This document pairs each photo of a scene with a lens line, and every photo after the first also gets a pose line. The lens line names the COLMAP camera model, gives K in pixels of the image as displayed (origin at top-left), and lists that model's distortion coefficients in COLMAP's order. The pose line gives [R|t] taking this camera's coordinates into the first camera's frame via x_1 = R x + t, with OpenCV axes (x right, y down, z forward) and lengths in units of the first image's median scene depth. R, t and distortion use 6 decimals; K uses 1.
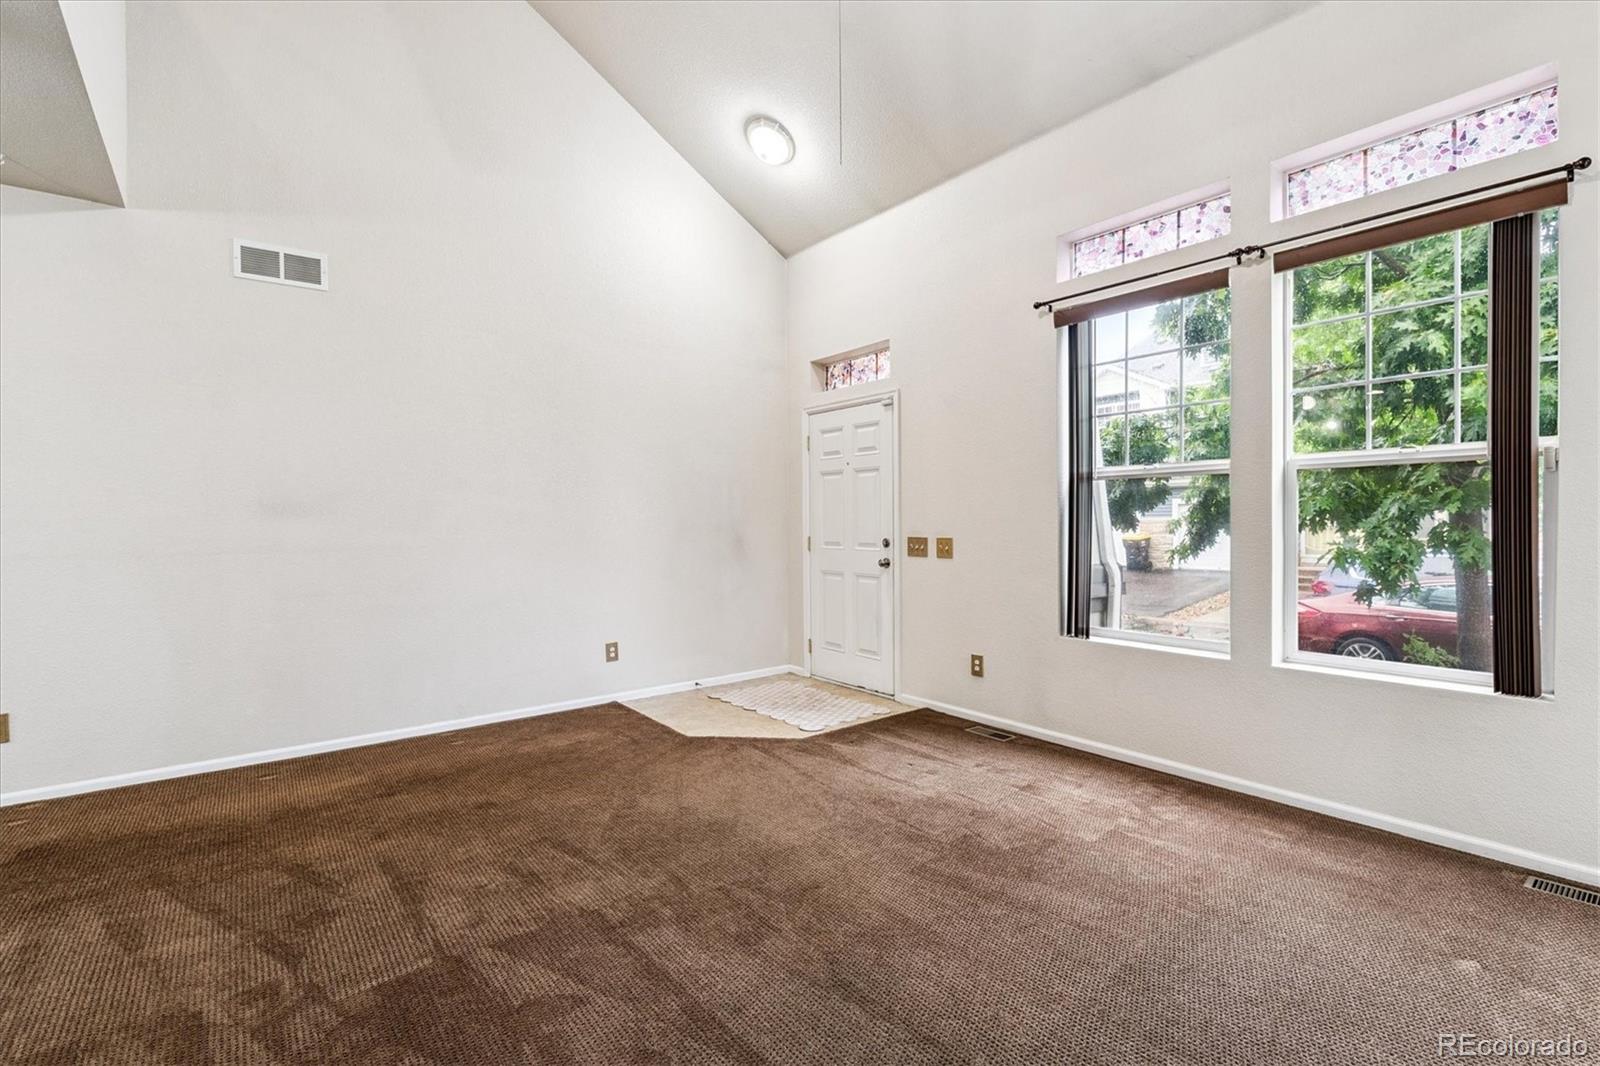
lens RADIAL K [[723.7, 0, 800.0], [0, 723.7, 533.0], [0, 0, 1]] dist [-0.001480, -0.003109]
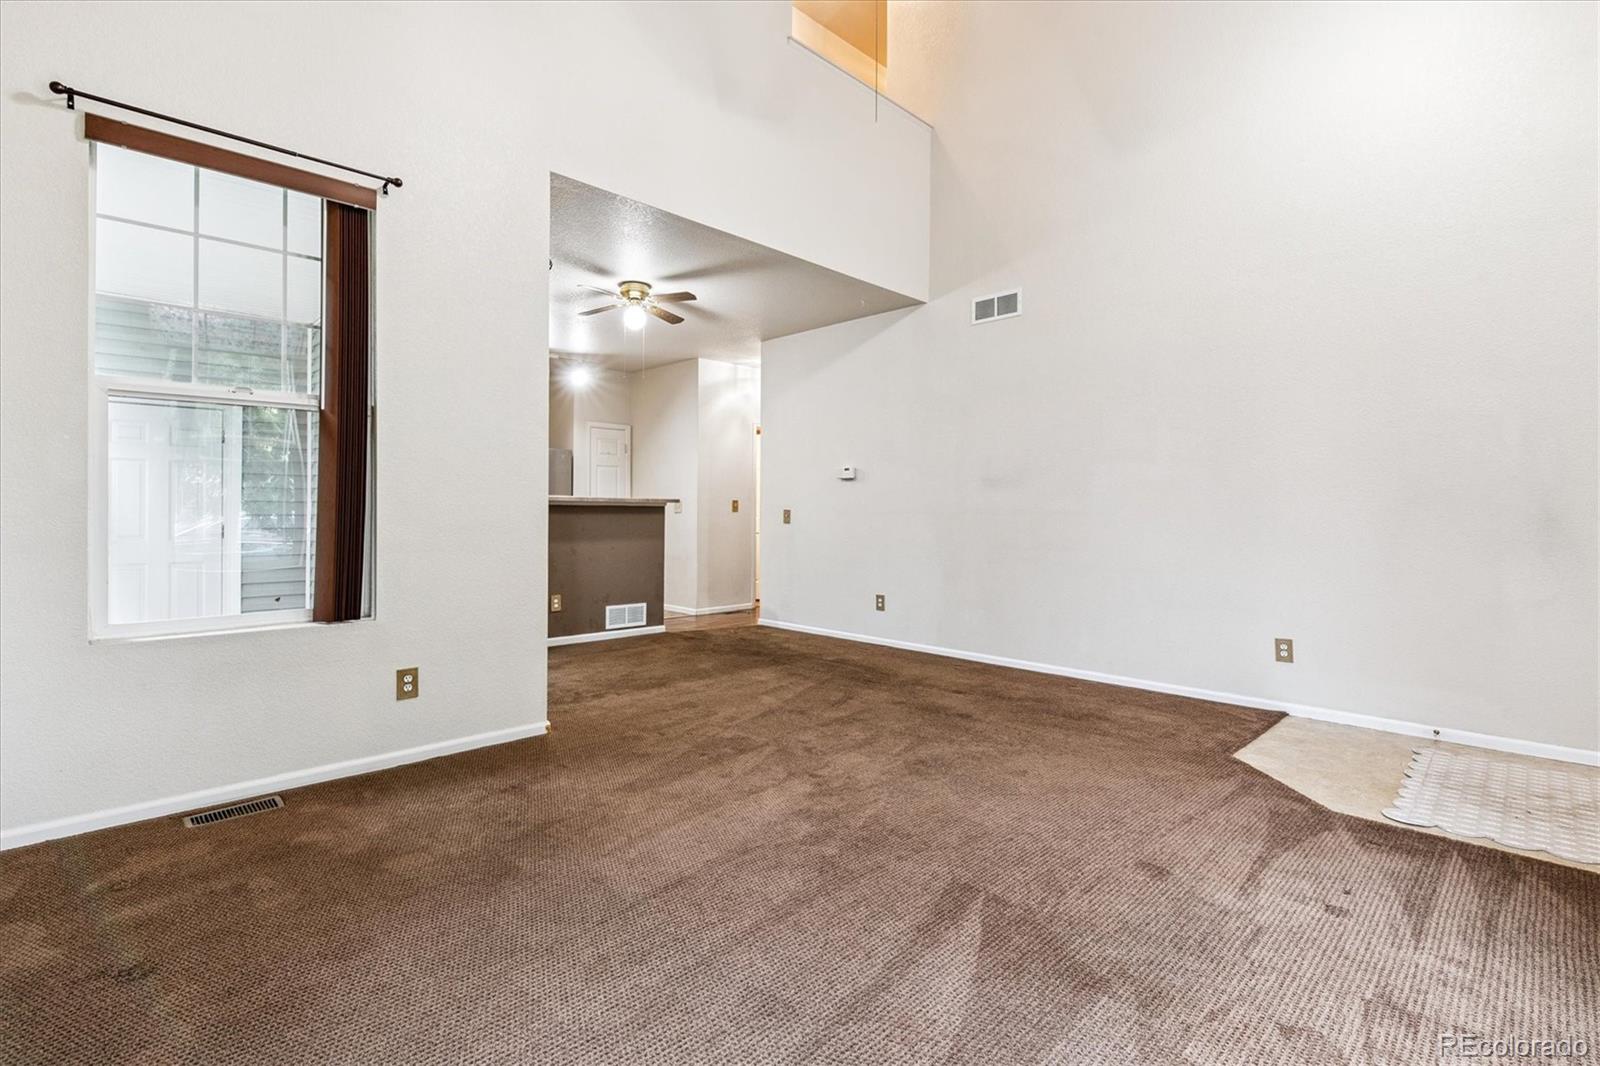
lens RADIAL K [[744.0, 0, 798.3], [0, 744.0, 514.8], [0, 0, 1]] dist [-0.001279, -0.000644]
pose [[0.106578, 0.012434, -0.994227, 0.624585], [-0.025918, 0.999617, 0.009723, 0.023218], [0.993966, 0.024732, 0.106860, 0.449756]]
